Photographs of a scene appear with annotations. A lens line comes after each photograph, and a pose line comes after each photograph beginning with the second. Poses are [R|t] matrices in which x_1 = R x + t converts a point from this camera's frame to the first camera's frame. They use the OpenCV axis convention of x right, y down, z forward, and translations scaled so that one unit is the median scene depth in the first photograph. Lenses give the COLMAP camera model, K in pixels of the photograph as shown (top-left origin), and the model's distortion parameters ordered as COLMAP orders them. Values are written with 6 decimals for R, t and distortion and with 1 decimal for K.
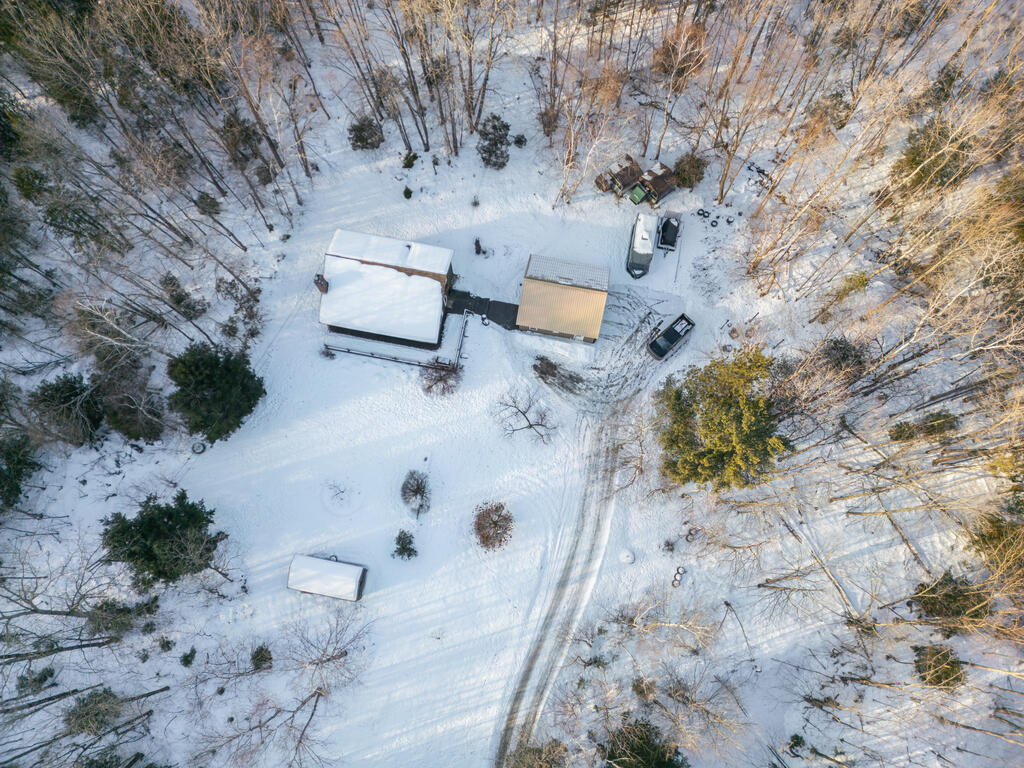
lens RADIAL K [[719.0, 0, 512.0], [0, 719.0, 384.0], [0, 0, 1]] dist [0.108433, -0.116350]
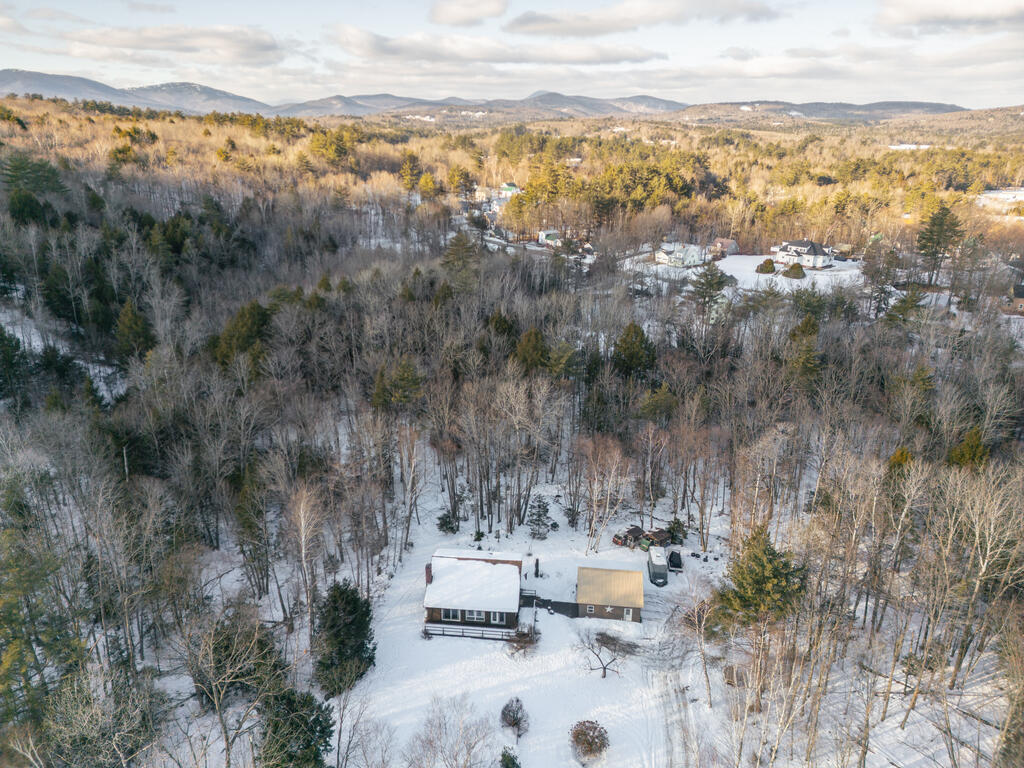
lens RADIAL K [[707.7, 0, 513.4], [0, 707.7, 380.6], [0, 0, 1]] dist [0.085119, -0.069703]
pose [[0.995861, -0.025828, 0.087148, -0.198668], [0.085888, 0.581194, -0.809220, 0.672327], [-0.029749, 0.813355, 0.581006, -0.042755]]
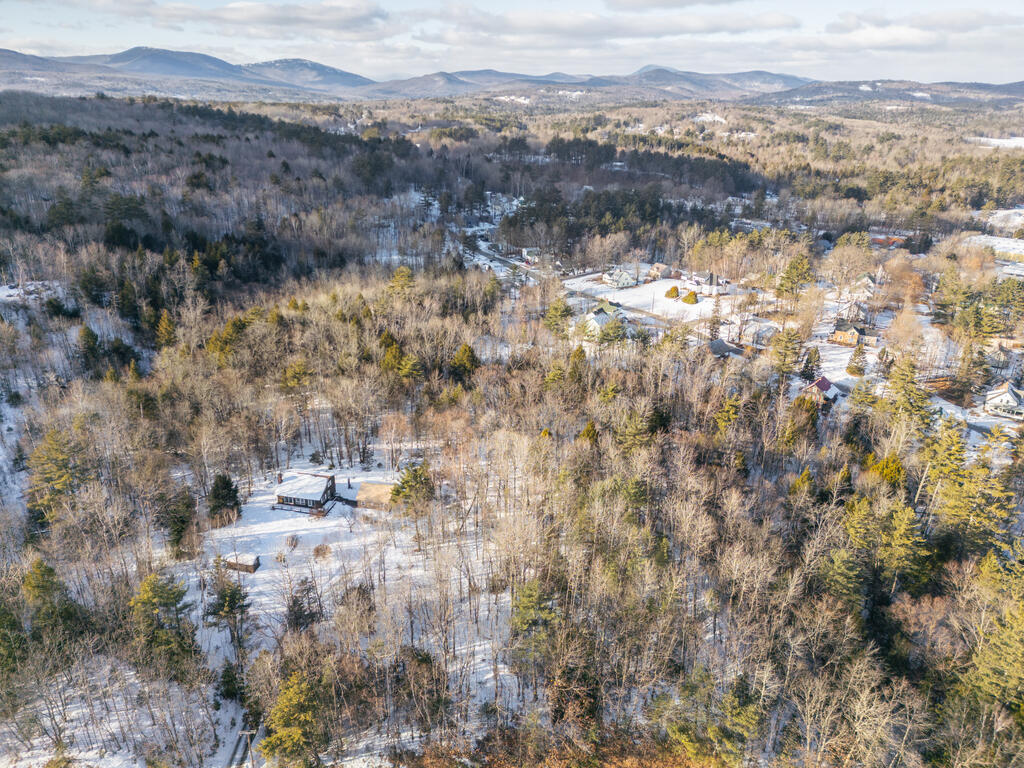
lens RADIAL K [[719.0, 0, 512.0], [0, 719.0, 384.0], [0, 0, 1]] dist [0.108433, -0.116350]
pose [[0.998753, 0.029350, -0.040387, 0.586879], [-0.049913, 0.605042, -0.794627, 1.509861], [0.001114, 0.795652, 0.605753, -0.729060]]
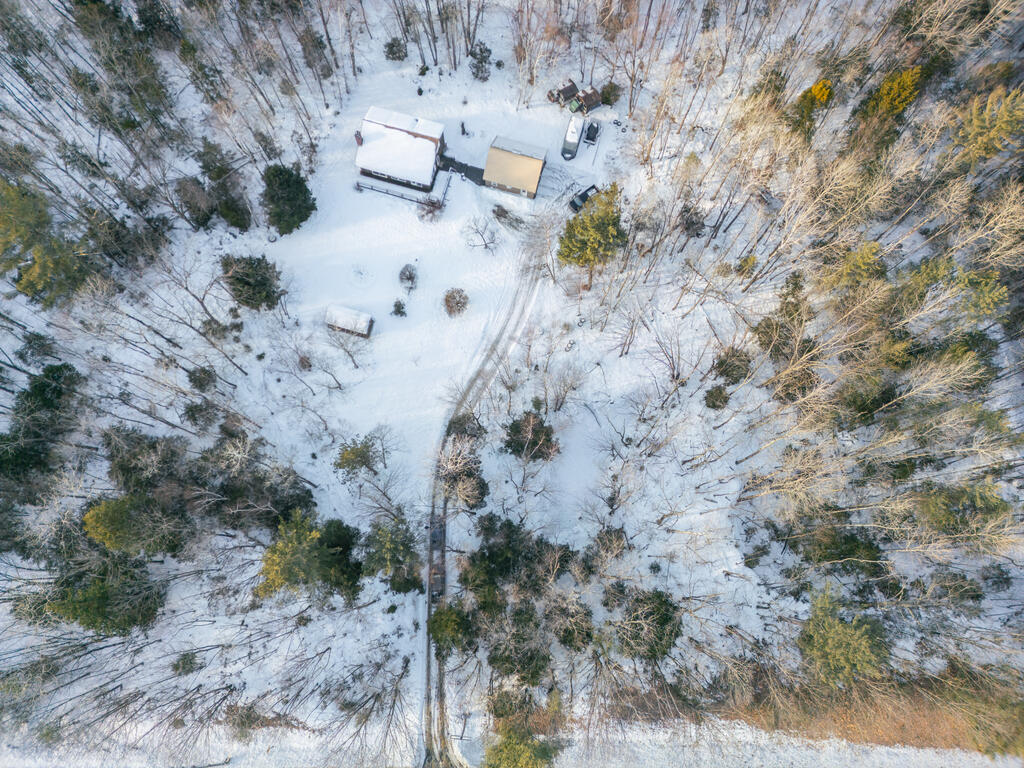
lens RADIAL K [[707.7, 0, 513.4], [0, 707.7, 380.6], [0, 0, 1]] dist [0.085119, -0.069703]
pose [[0.996190, 0.086666, -0.009672, 0.117605], [-0.086582, 0.996206, 0.008824, 0.312346], [0.010400, -0.007953, 0.999914, -0.495514]]
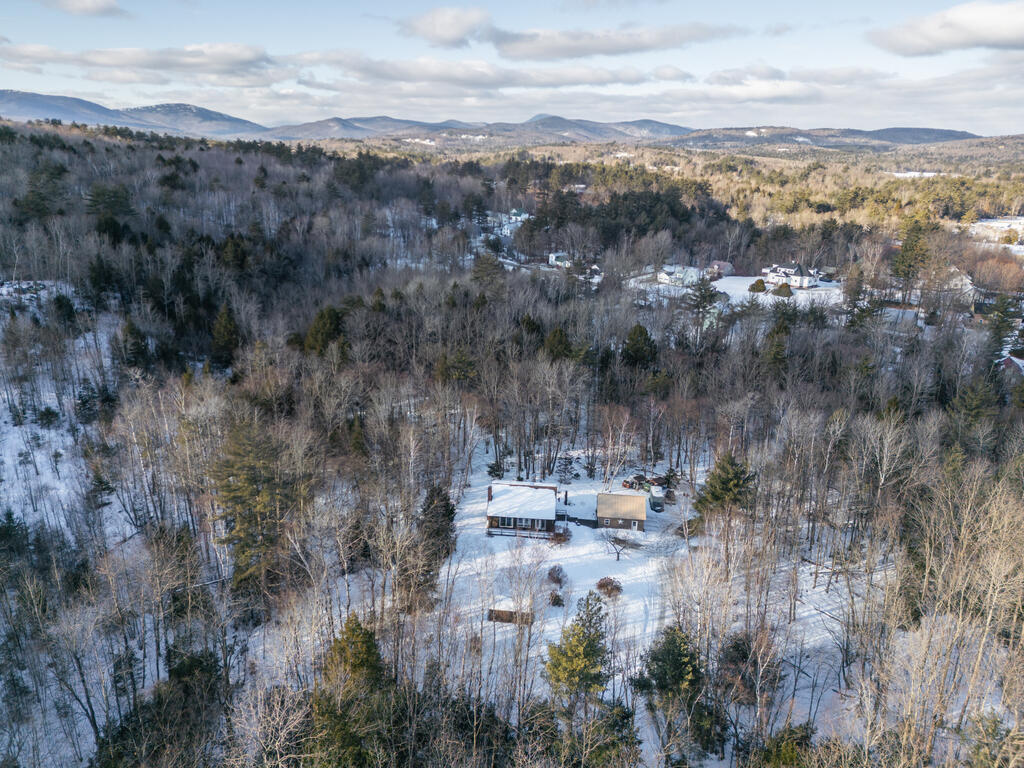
lens RADIAL K [[734.1, 0, 503.9], [0, 734.1, 388.6], [0, 0, 1]] dist [0.087632, -0.078388]
pose [[0.996790, -0.013754, 0.078869, -0.344224], [0.073114, 0.557734, -0.826793, 1.160414], [-0.032616, 0.829906, 0.556949, -0.234043]]
